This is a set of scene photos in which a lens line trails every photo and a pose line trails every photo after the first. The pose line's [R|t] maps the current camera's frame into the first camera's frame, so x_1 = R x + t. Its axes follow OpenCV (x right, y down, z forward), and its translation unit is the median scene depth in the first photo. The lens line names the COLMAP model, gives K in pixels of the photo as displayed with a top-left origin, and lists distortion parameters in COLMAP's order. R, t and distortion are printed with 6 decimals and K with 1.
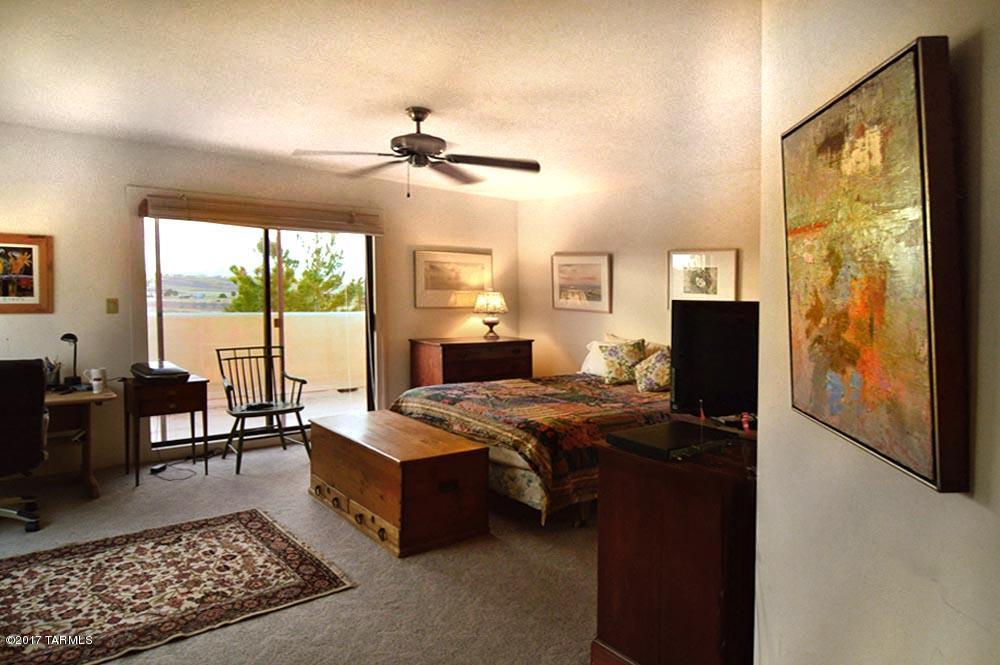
lens RADIAL K [[565.1, 0, 499.6], [0, 565.1, 332.6], [0, 0, 1]] dist [-0.016818, -0.000019]
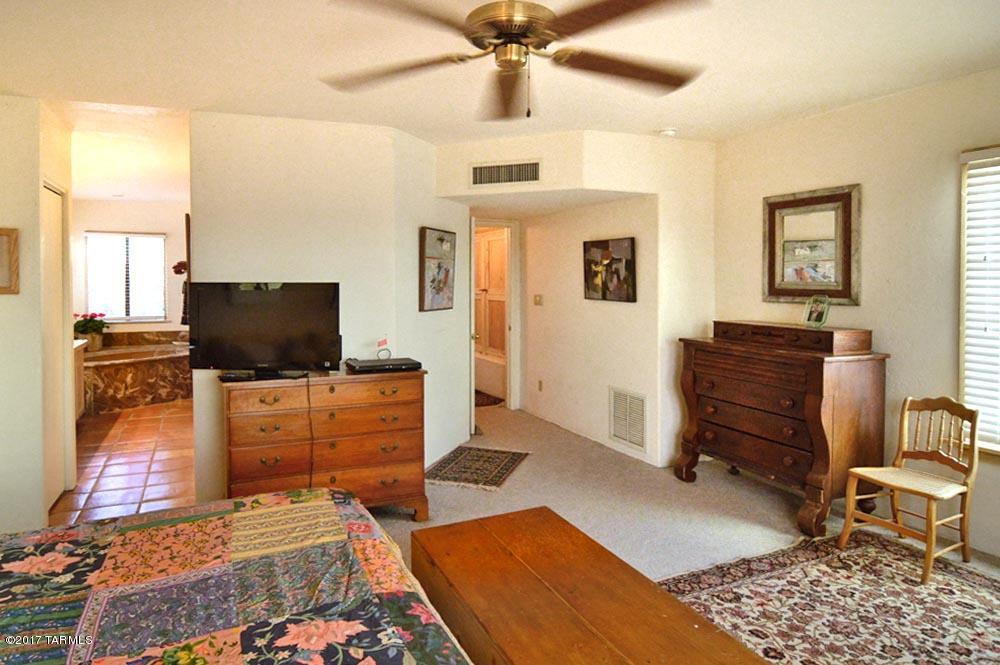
lens RADIAL K [[565.1, 0, 501.3], [0, 565.1, 328.4], [0, 0, 1]] dist [-0.016818, -0.000019]
pose [[-0.973929, -0.052250, 0.220753, -0.307080], [-0.011424, 0.983176, 0.182306, -0.177325], [-0.226564, 0.175031, -0.958140, 1.943794]]
